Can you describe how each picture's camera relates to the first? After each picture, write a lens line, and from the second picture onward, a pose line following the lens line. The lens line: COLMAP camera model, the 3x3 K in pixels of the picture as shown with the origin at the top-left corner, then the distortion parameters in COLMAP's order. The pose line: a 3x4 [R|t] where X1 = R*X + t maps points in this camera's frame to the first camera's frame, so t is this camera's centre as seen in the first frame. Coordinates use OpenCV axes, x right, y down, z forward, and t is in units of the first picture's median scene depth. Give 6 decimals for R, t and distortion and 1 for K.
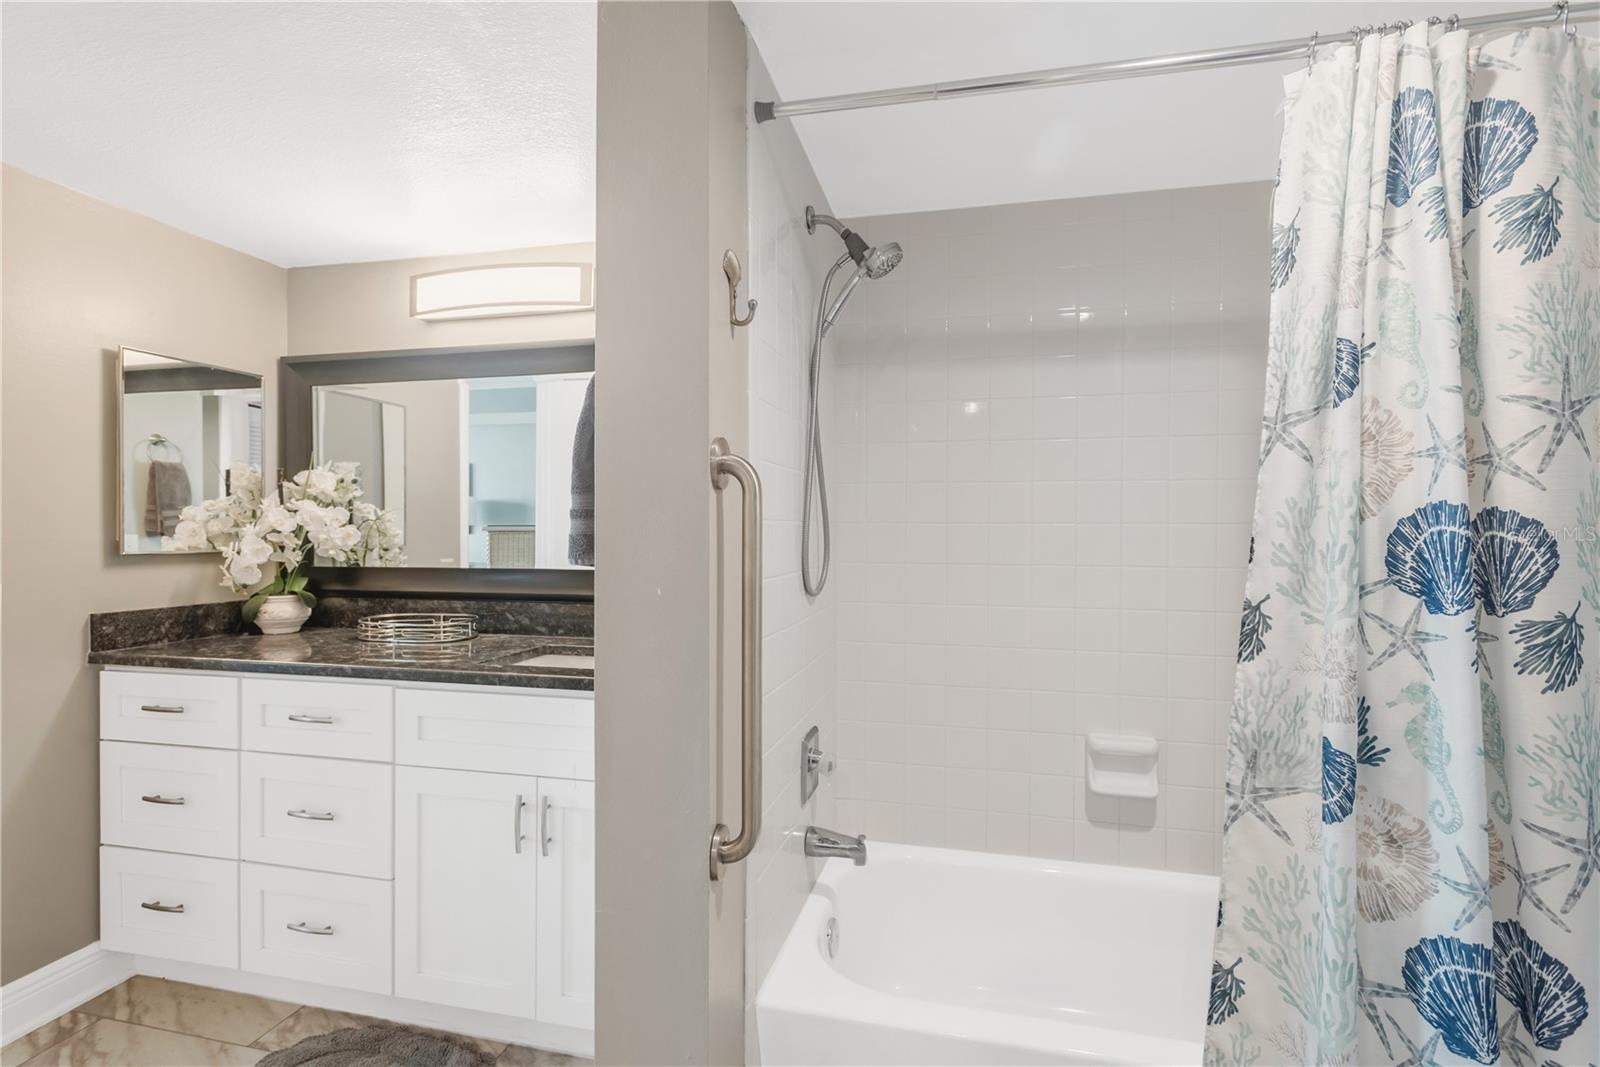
lens RADIAL K [[754.9, 0, 800.7], [0, 754.9, 533.1], [0, 0, 1]] dist [0.007259, -0.002005]
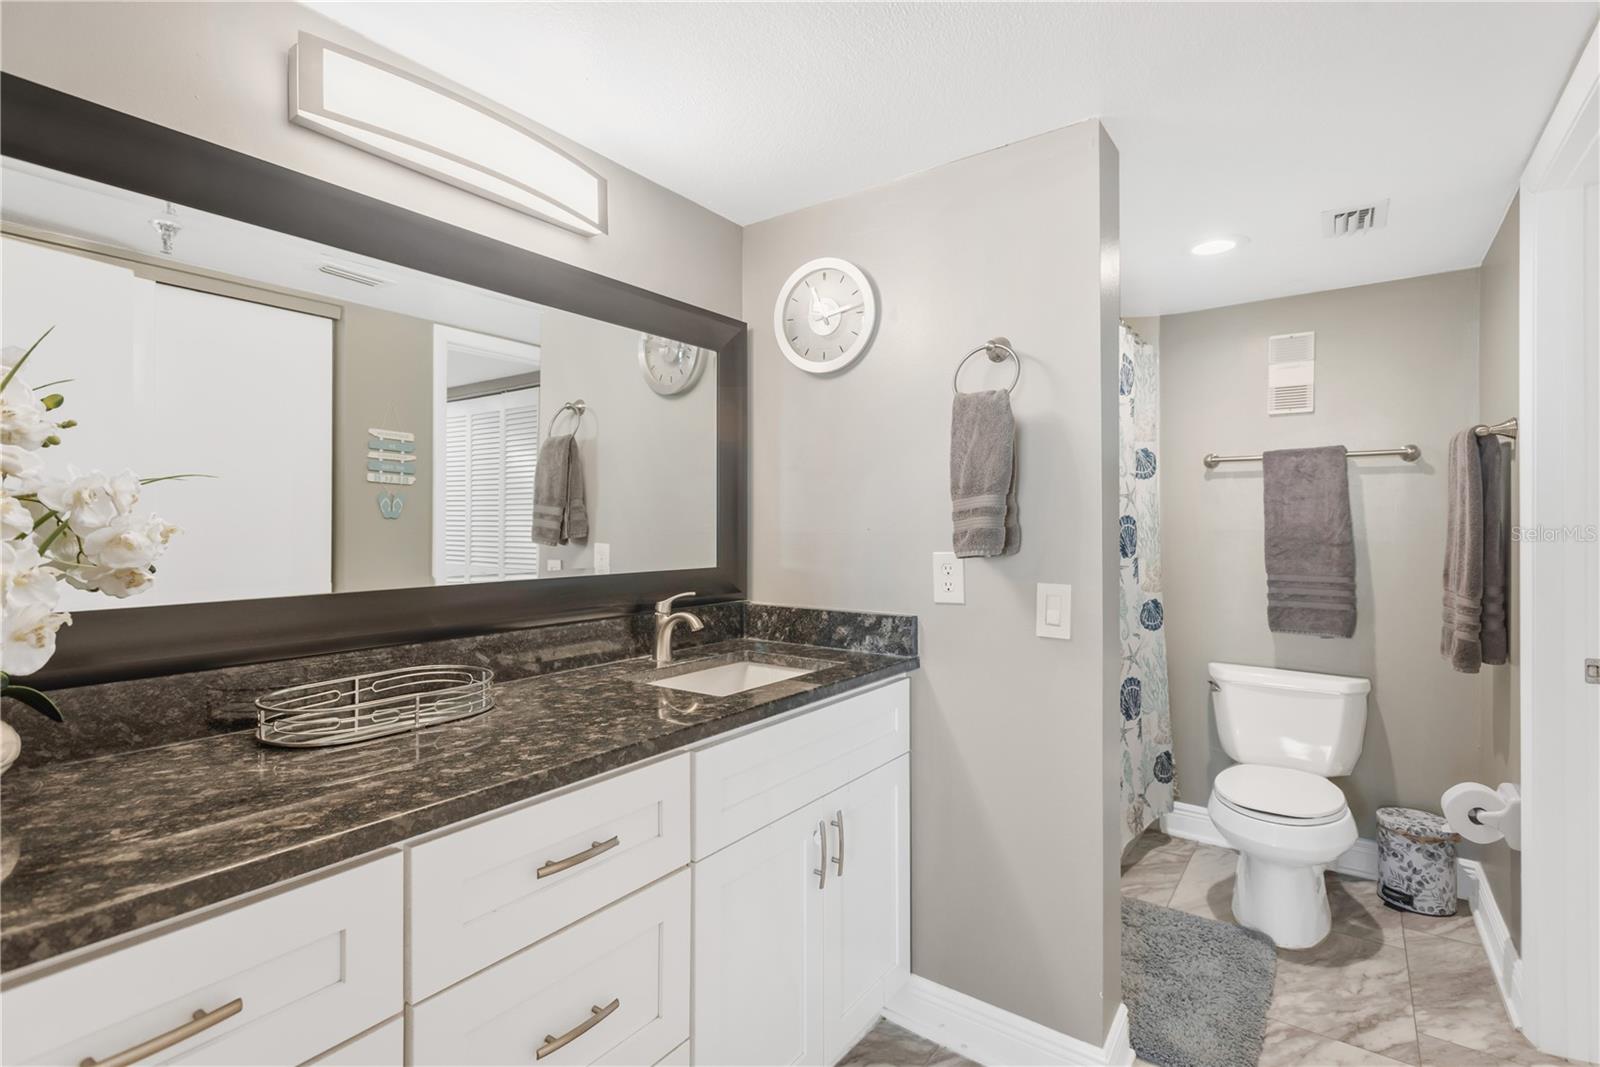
lens RADIAL K [[754.9, 0, 799.3], [0, 754.9, 528.7], [0, 0, 1]] dist [0.007259, -0.002005]
pose [[0.386305, -0.003311, 0.922365, -0.882345], [0.003097, 0.999993, 0.002293, -0.001020], [-0.922366, 0.001971, 0.386313, 0.501159]]
